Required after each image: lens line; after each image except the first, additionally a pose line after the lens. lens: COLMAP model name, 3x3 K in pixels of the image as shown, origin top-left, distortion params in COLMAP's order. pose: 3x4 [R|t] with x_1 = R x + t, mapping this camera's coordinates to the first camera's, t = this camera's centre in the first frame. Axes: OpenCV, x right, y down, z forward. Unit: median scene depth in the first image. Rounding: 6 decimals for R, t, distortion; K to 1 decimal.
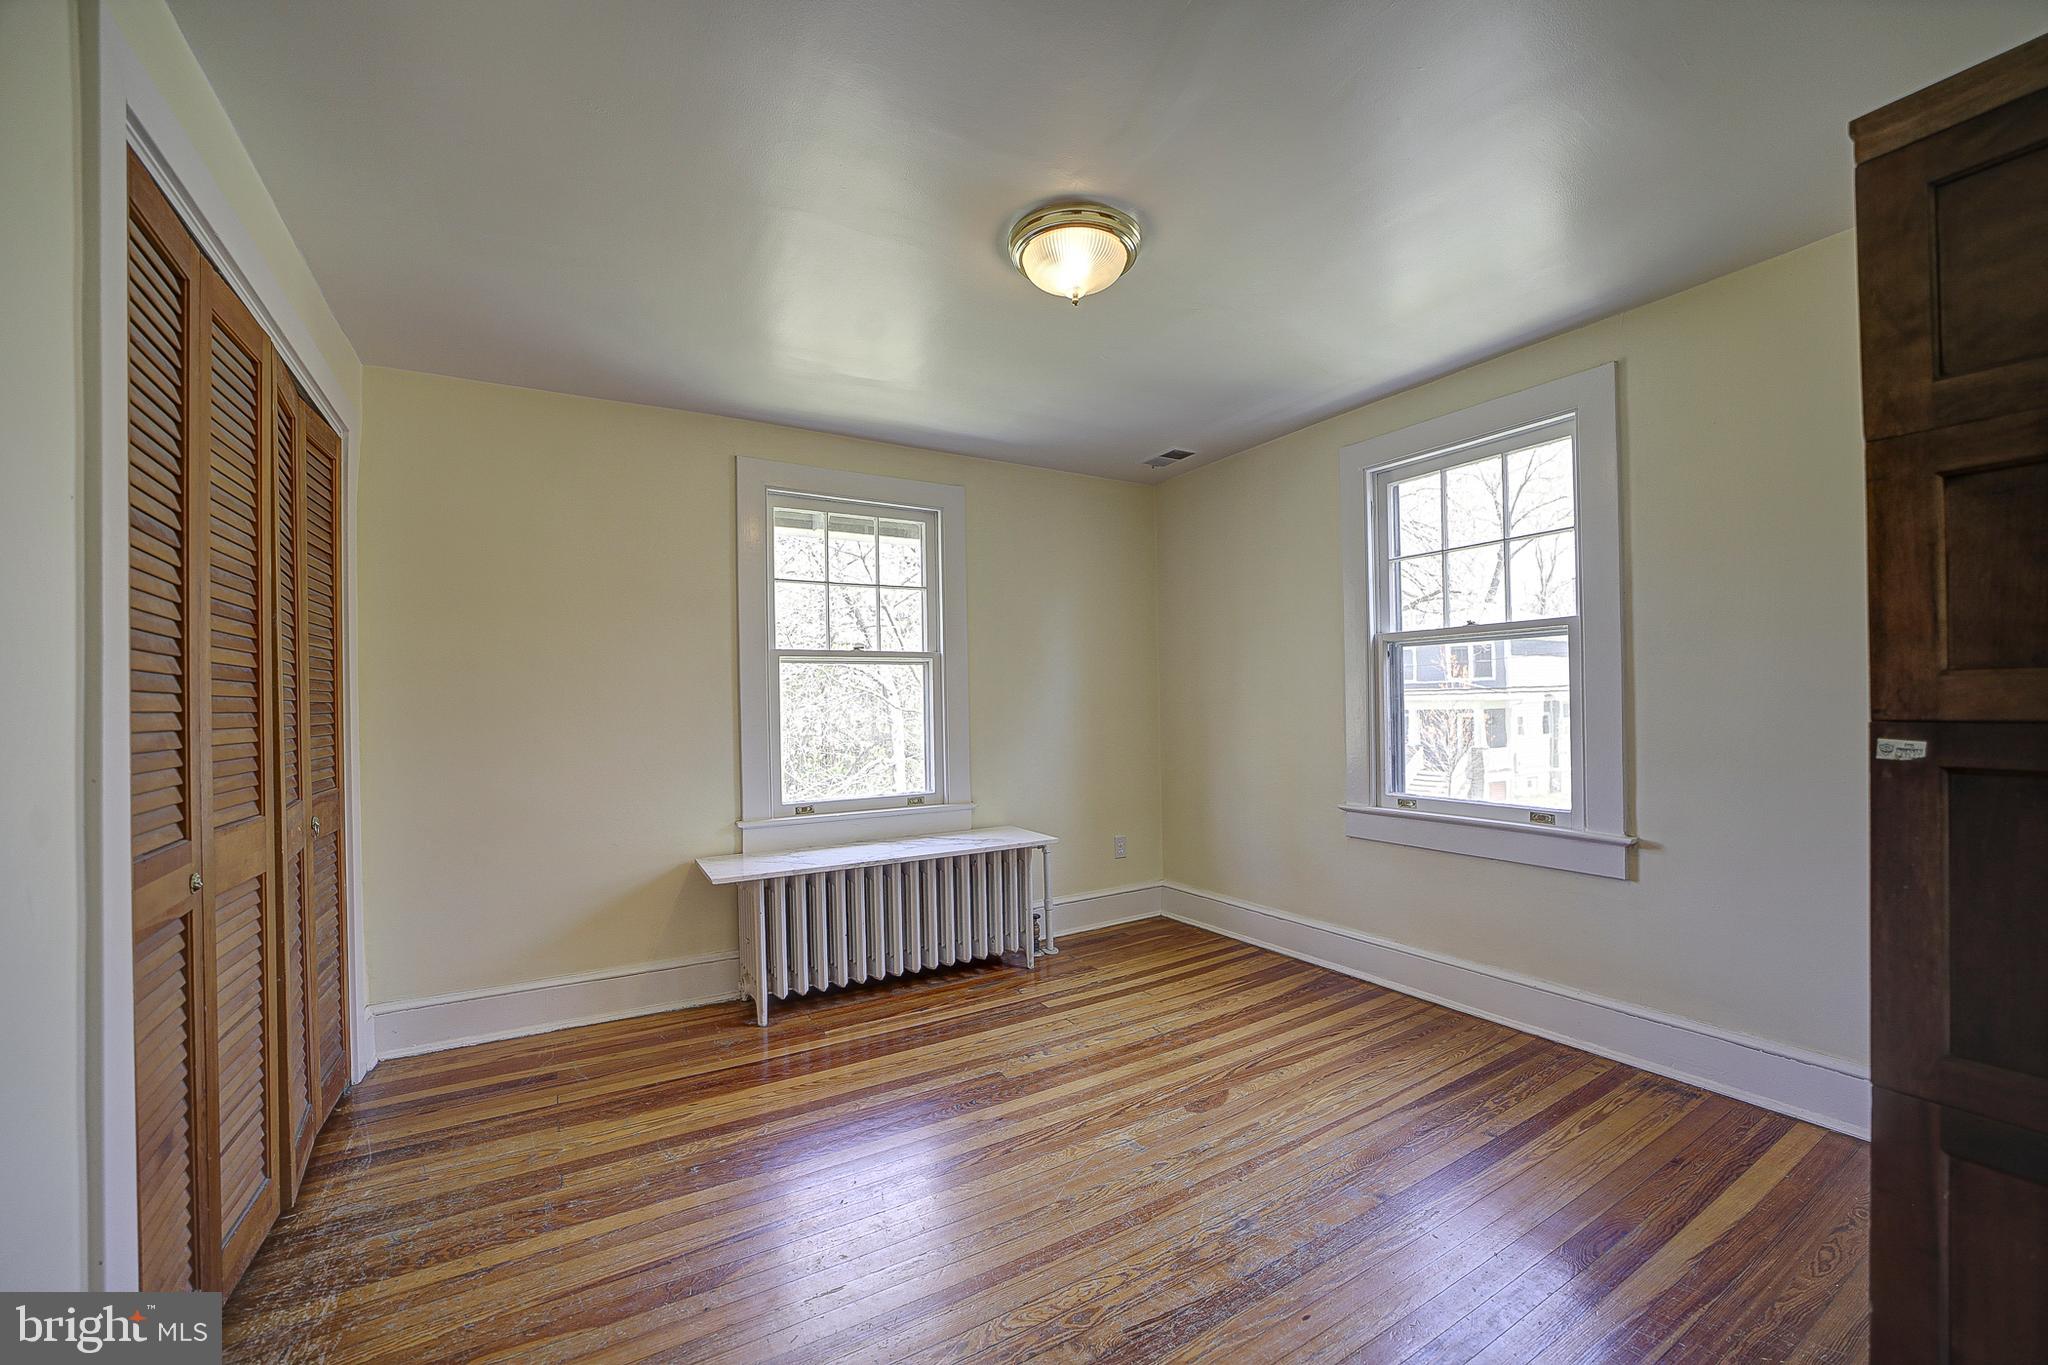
lens RADIAL K [[791.1, 0, 1028.5], [0, 791.1, 708.4], [0, 0, 1]] dist [-0.000959, -0.000087]
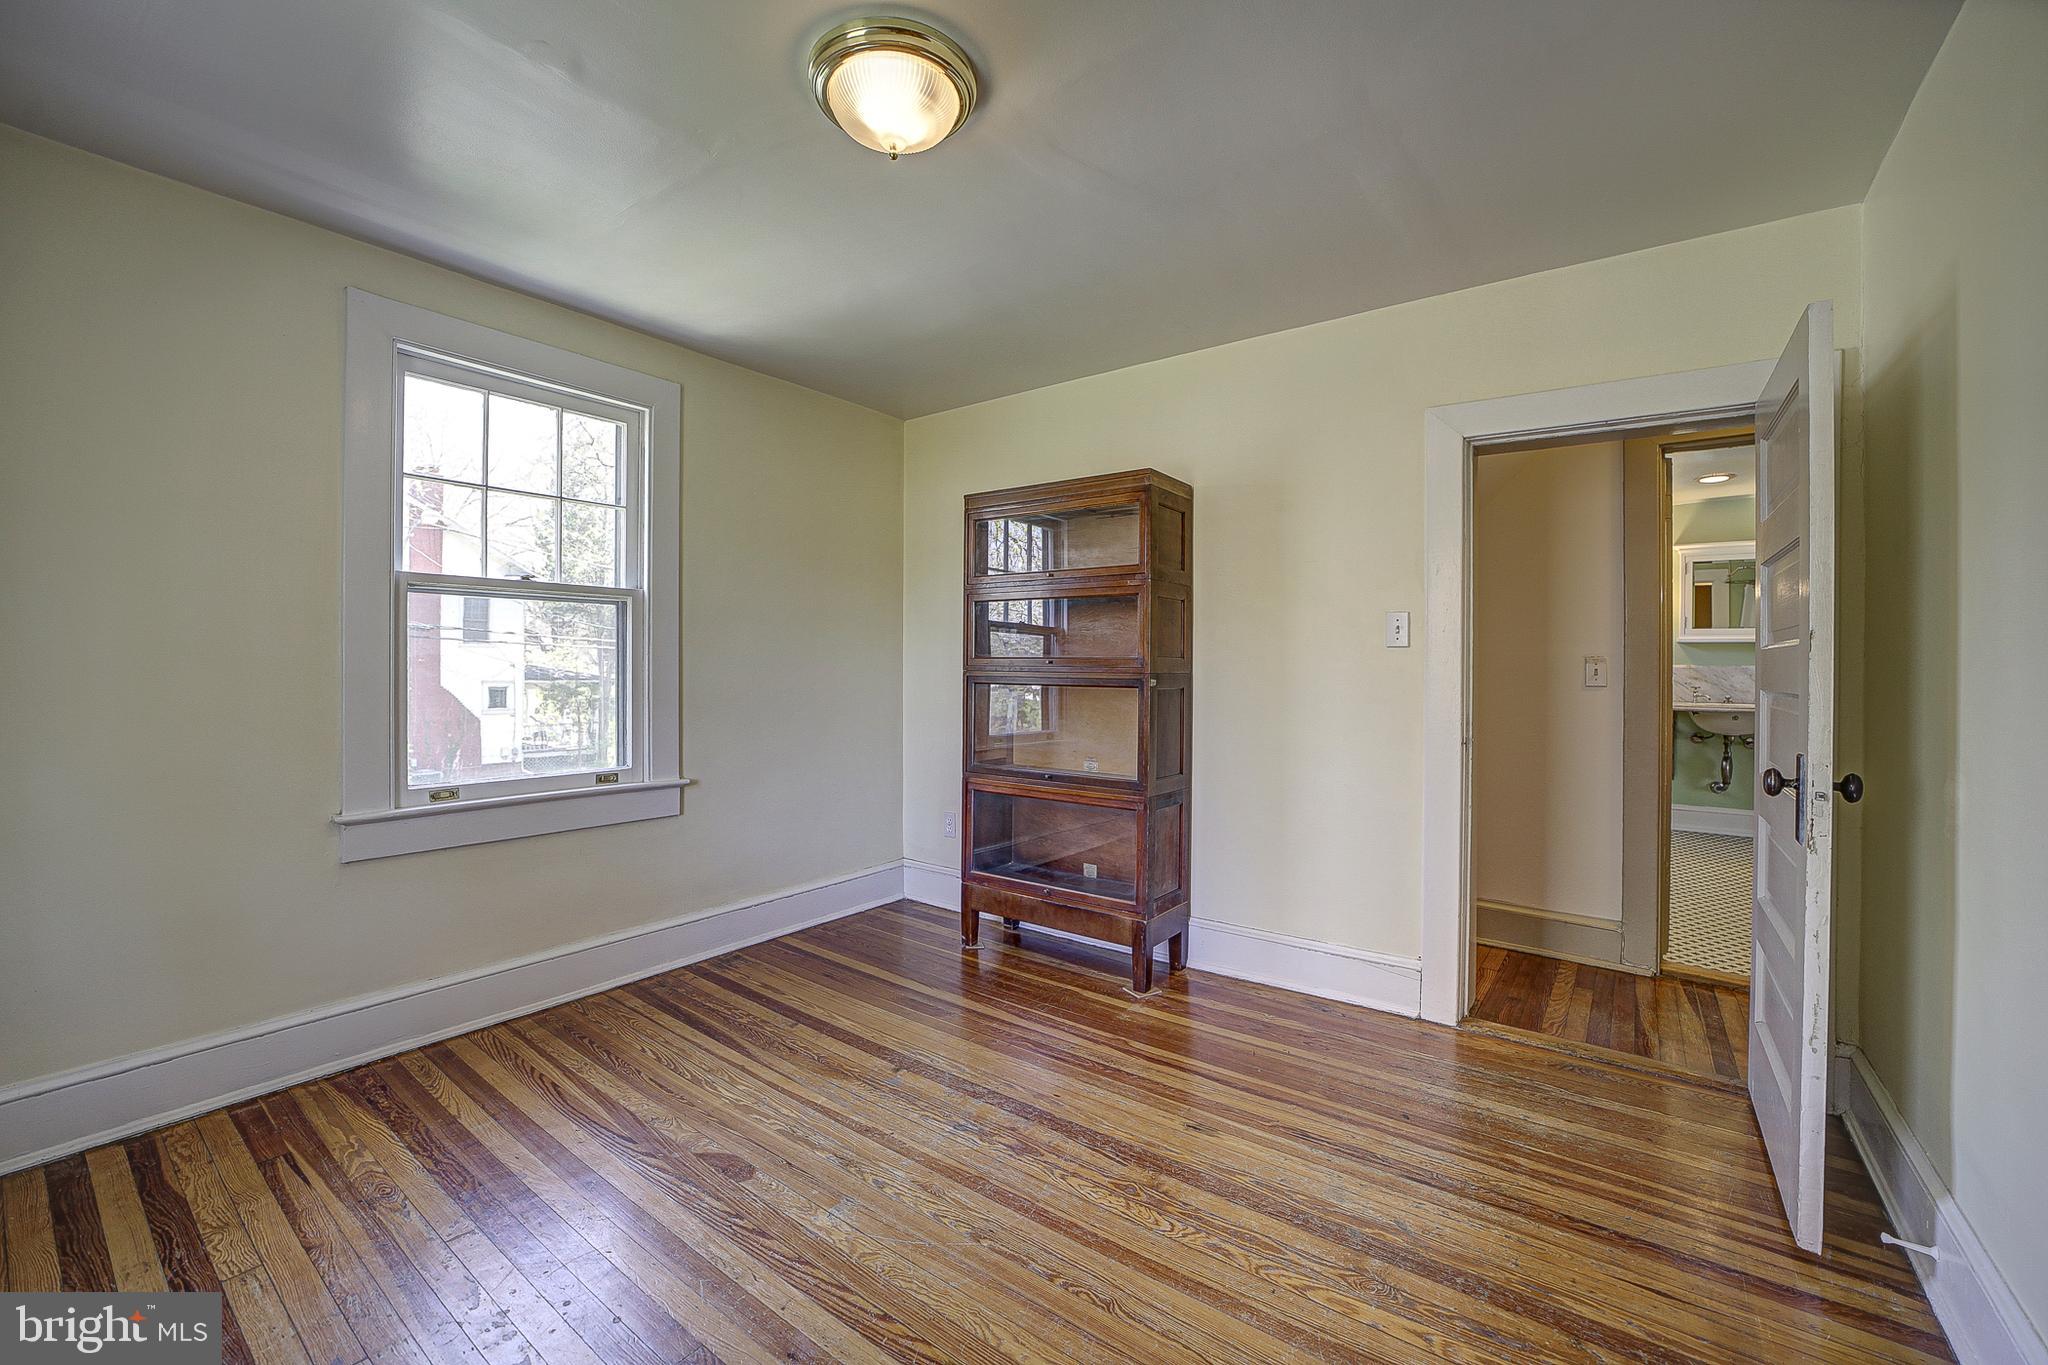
lens RADIAL K [[821.3, 0, 1032.6], [0, 821.3, 671.7], [0, 0, 1]] dist [-0.000934, 0.000031]
pose [[-0.372115, 0.012009, 0.928109, -0.593668], [0.001435, 0.999923, -0.012363, 0.012413], [-0.928186, -0.003269, -0.372103, 0.927474]]
